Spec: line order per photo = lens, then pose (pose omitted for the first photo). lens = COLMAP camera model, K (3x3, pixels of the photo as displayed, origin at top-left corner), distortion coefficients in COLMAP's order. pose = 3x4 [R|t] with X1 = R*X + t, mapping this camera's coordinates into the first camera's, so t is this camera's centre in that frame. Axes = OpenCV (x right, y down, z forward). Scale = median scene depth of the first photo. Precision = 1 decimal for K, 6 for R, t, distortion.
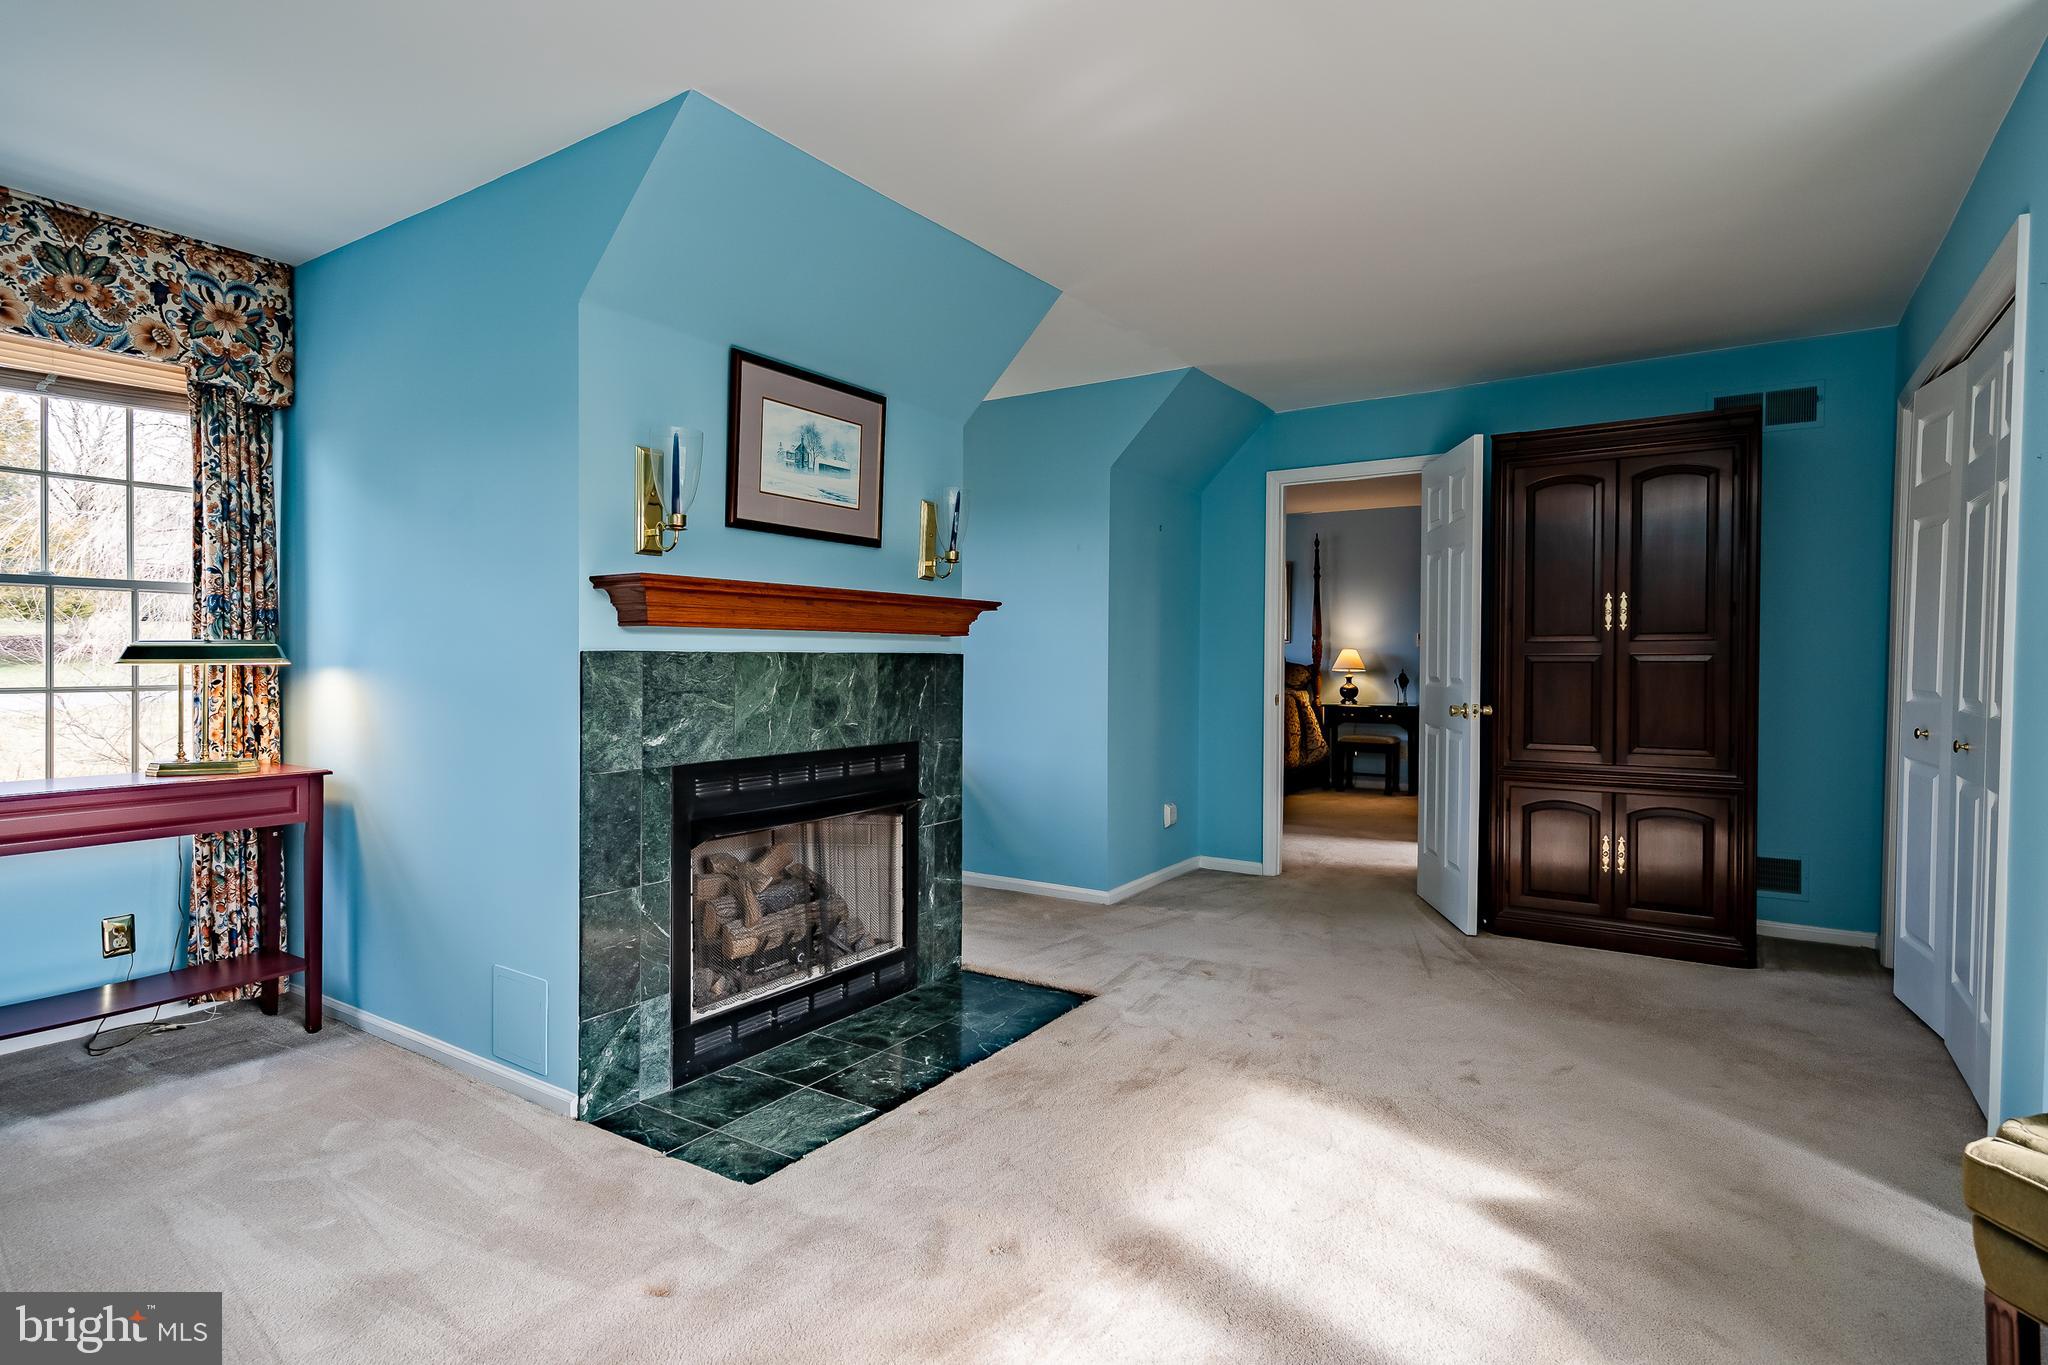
lens RADIAL K [[1074.3, 0, 1019.9], [0, 1074.3, 686.9], [0, 0, 1]] dist [0.007851, 0.002915]
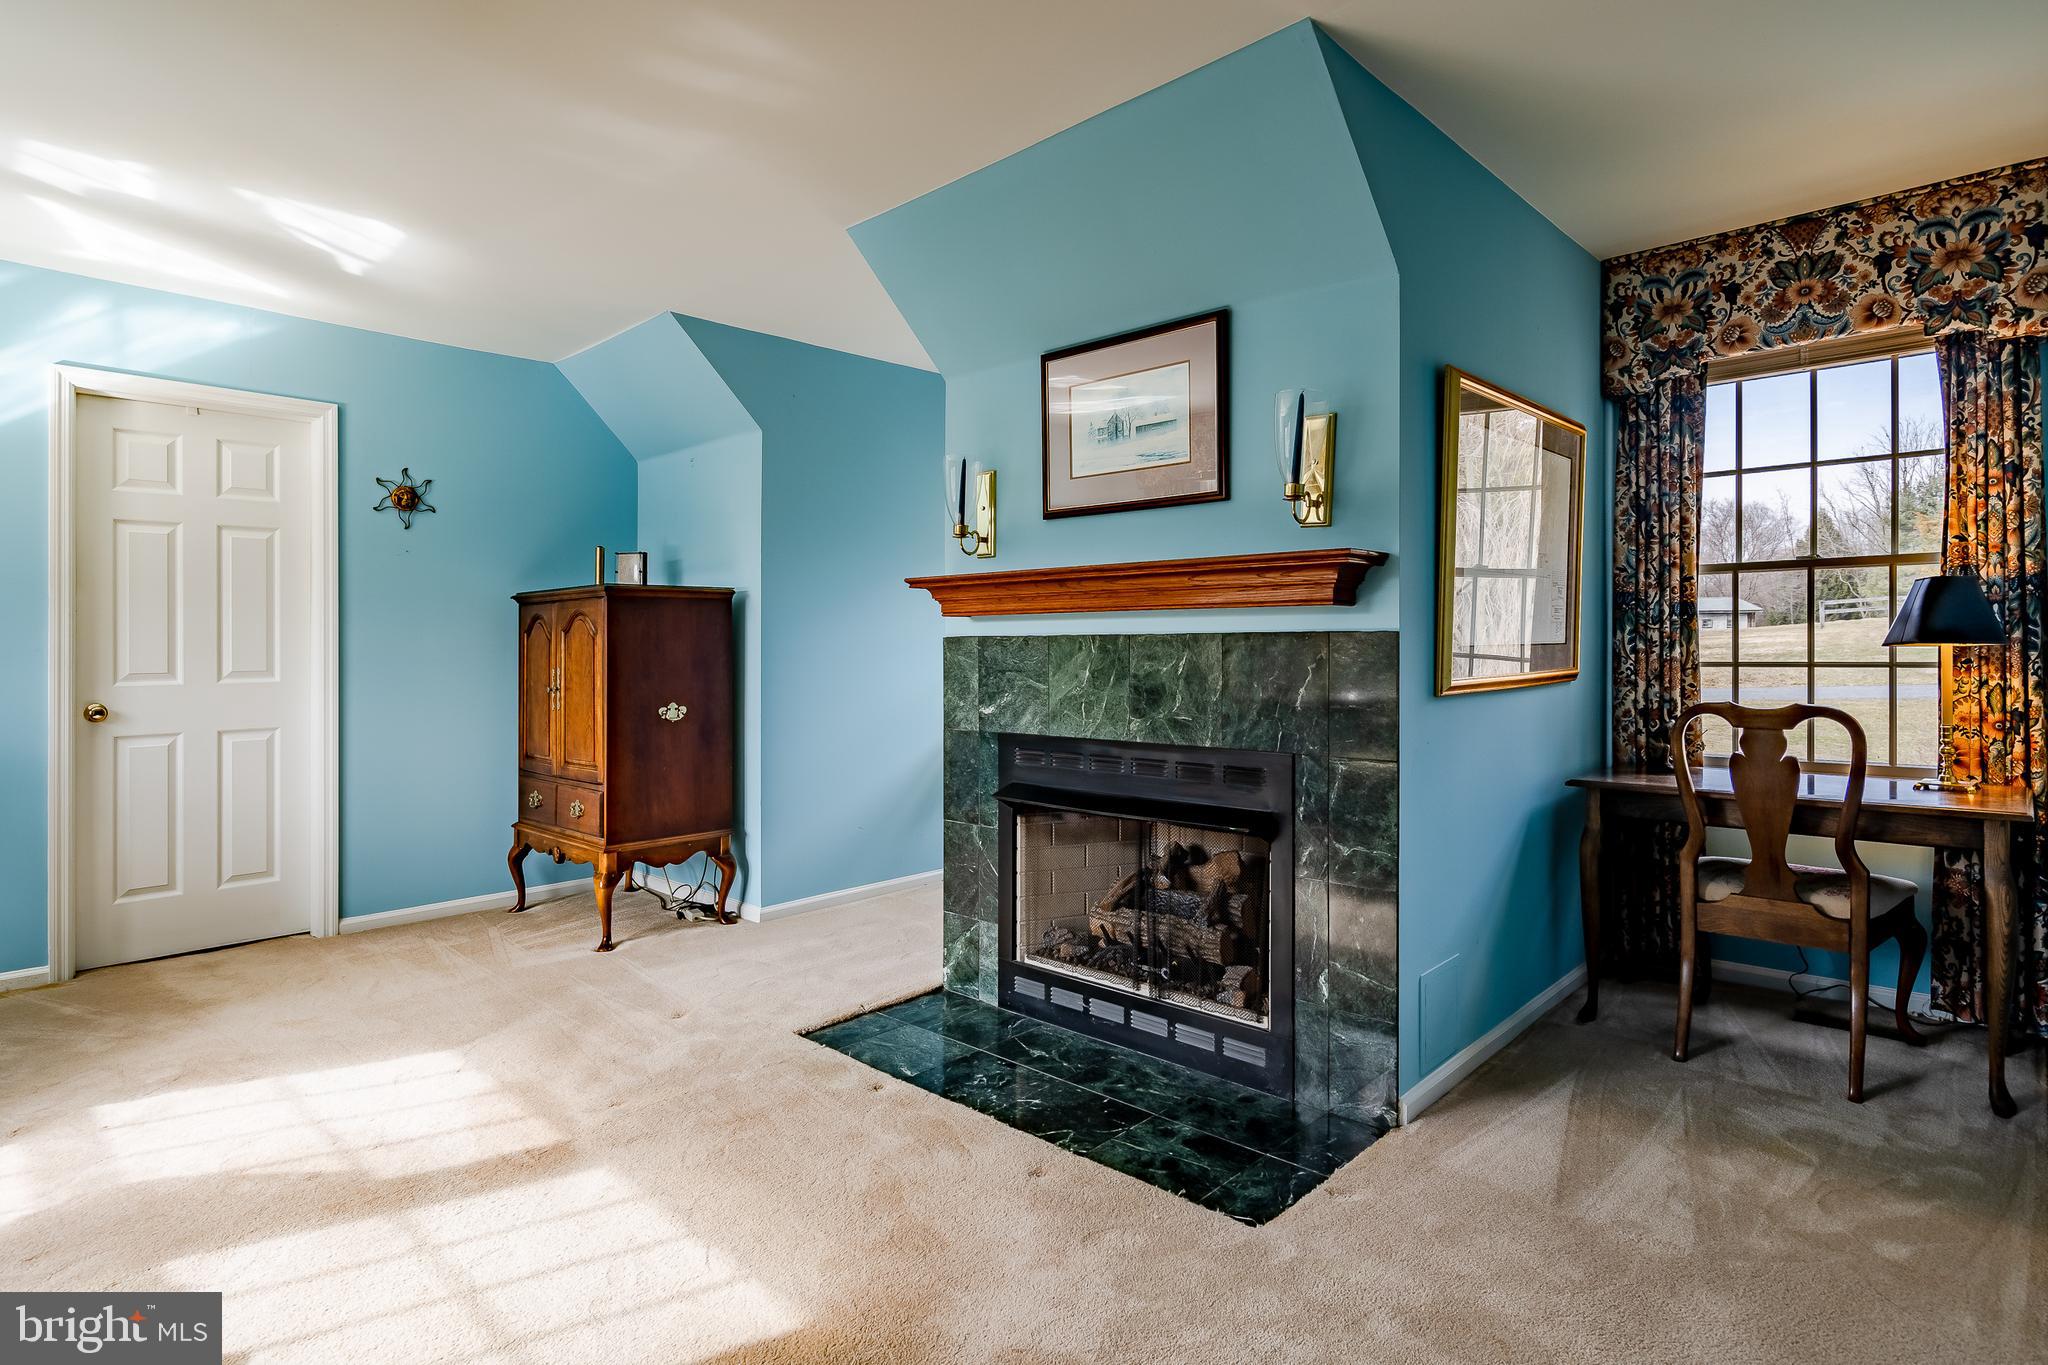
lens RADIAL K [[1074.3, 0, 1046.0], [0, 1074.3, 647.2], [0, 0, 1]] dist [0.007851, 0.002915]
pose [[-0.173197, 0.002291, -0.984885, 0.695874], [-0.020444, 0.999773, 0.005921, -0.023945], [0.984675, 0.021160, -0.173111, 1.046891]]
